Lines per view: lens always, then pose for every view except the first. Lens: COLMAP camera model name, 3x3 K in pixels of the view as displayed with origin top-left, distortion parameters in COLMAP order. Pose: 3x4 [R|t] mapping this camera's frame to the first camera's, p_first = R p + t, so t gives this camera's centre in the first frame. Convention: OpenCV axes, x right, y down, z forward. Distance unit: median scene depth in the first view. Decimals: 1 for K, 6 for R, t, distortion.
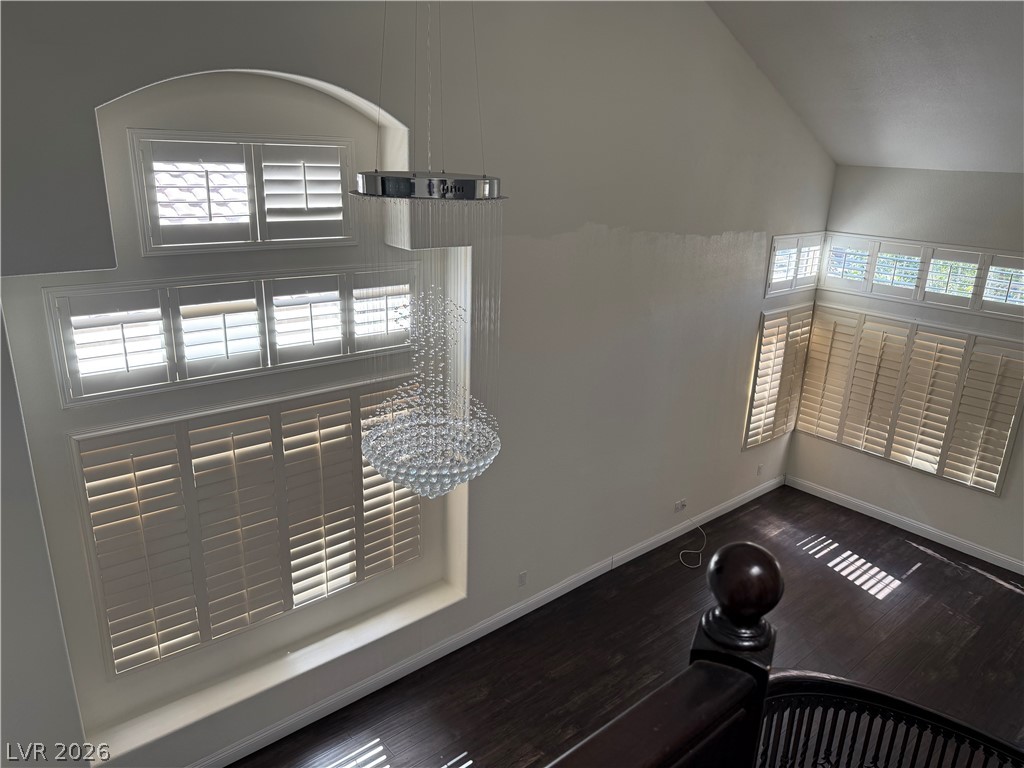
lens RADIAL K [[725.7, 0, 512.0], [0, 725.7, 388.5], [0, 0, 1]] dist [0.061341, -0.075181]
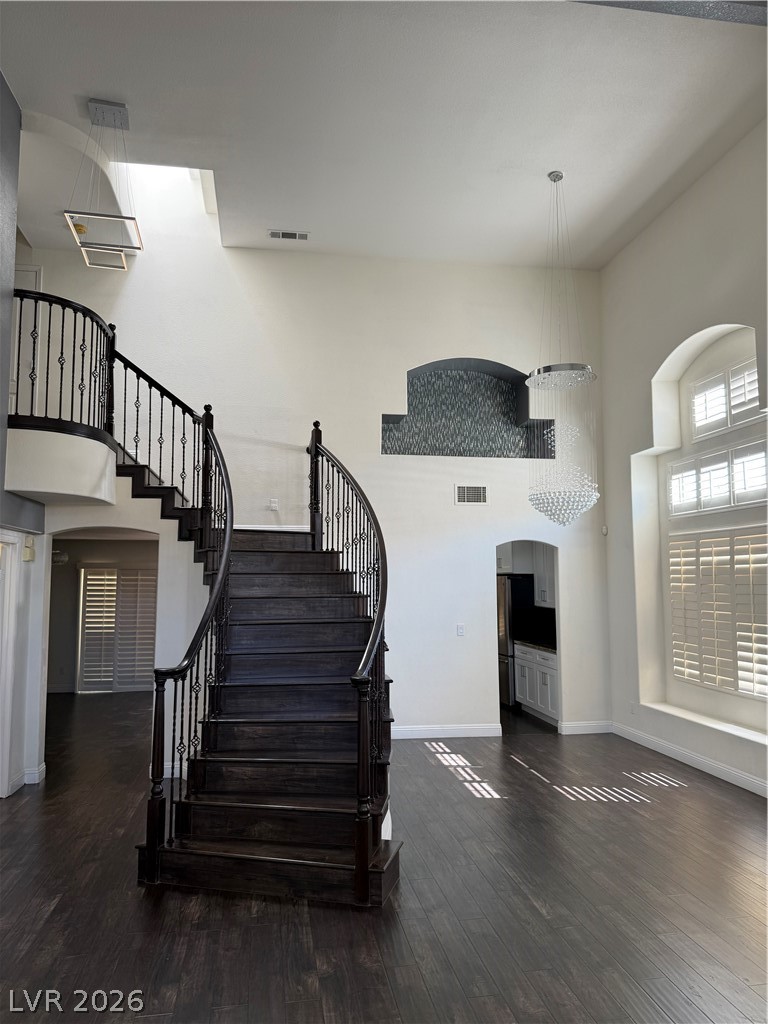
lens RADIAL K [[725.7, 0, 378.9], [0, 725.7, 510.1], [0, 0, 1]] dist [0.061341, -0.075181]
pose [[-0.526158, -0.115282, -0.842536, 1.421005], [-0.284508, 0.957538, 0.046655, 0.125188], [0.801382, 0.264256, -0.536615, 1.290835]]
